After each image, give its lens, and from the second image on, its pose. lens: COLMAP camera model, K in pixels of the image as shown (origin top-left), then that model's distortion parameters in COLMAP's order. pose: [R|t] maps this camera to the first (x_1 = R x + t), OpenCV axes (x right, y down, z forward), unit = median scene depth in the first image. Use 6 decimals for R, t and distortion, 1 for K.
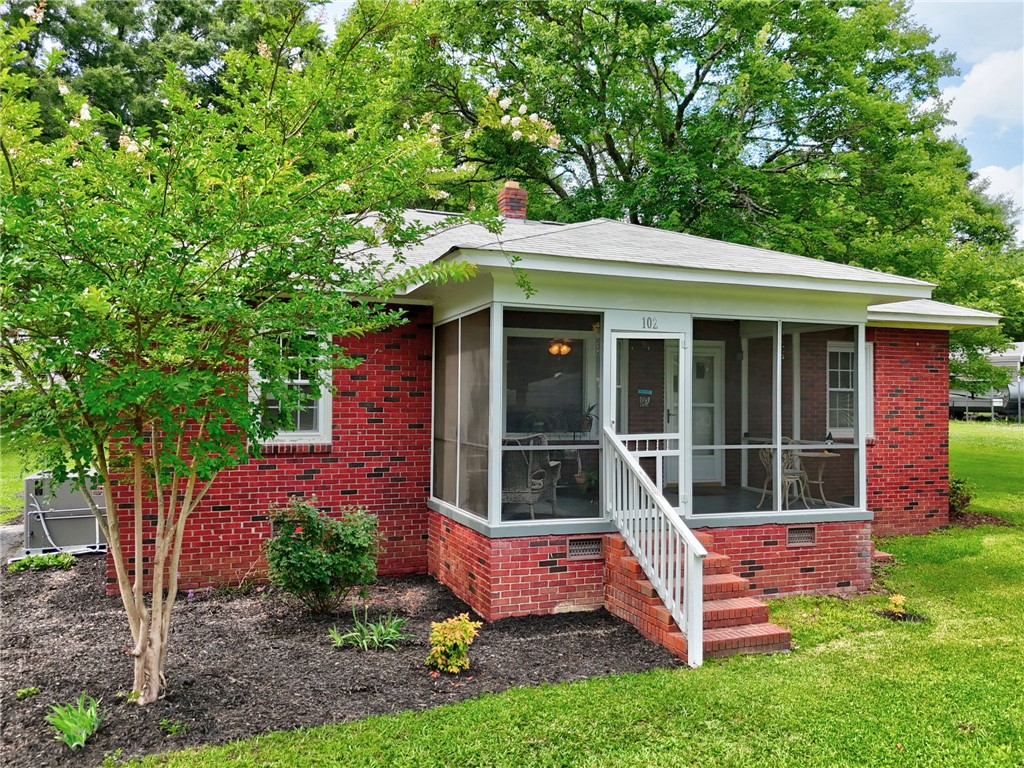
lens RADIAL K [[836.8, 0, 516.9], [0, 836.8, 386.8], [0, 0, 1]] dist [0.014636, 0.001525]
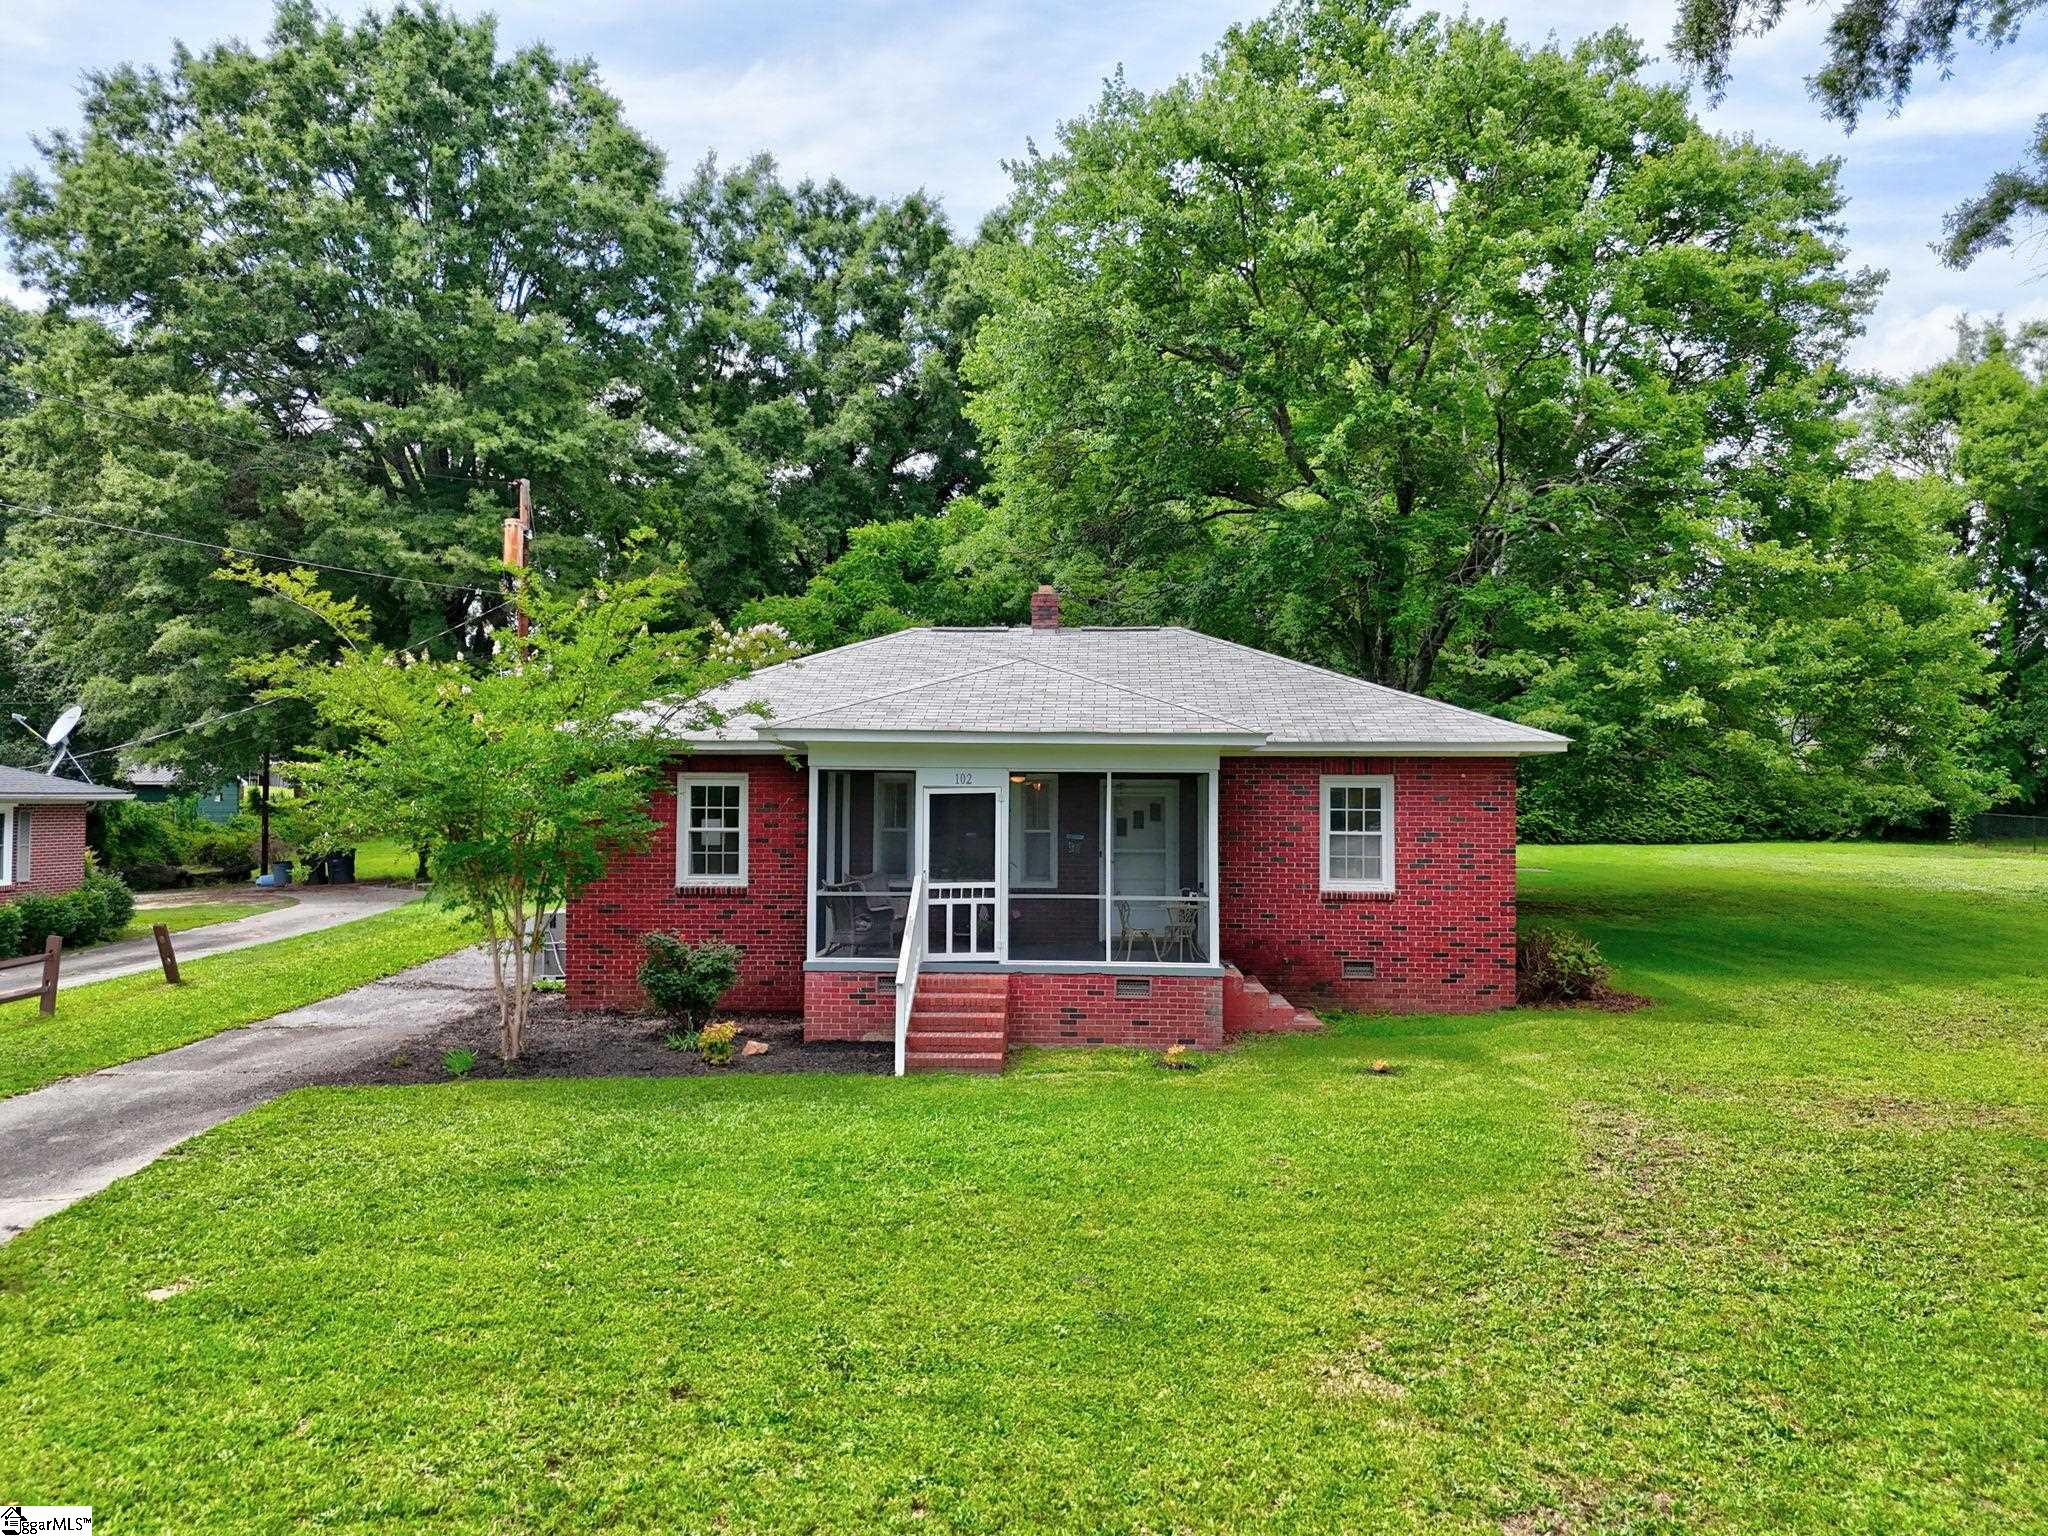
lens RADIAL K [[1535.5, 0, 1032.9], [0, 1535.5, 771.3], [0, 0, 1]] dist [0.048958, -0.019975]
pose [[0.919435, -0.011008, -0.393088, 0.973867], [0.007895, 0.999923, -0.009534, -0.064282], [0.393163, 0.005662, 0.919452, -0.742080]]
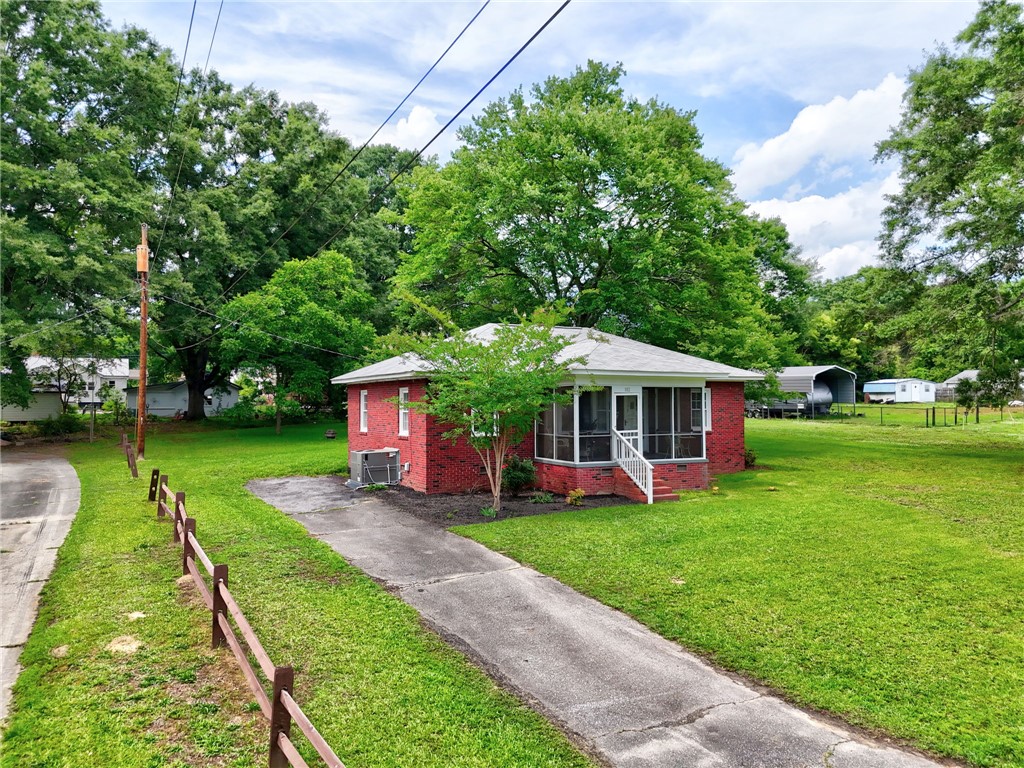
lens RADIAL K [[767.8, 0, 508.8], [0, 767.8, 387.8], [0, 0, 1]] dist [0.048958, -0.019975]
pose [[0.992854, -0.009649, 0.118947, -0.500409], [0.009752, 0.999952, -0.000287, -0.082220], [-0.118939, 0.001445, 0.992901, -1.377581]]
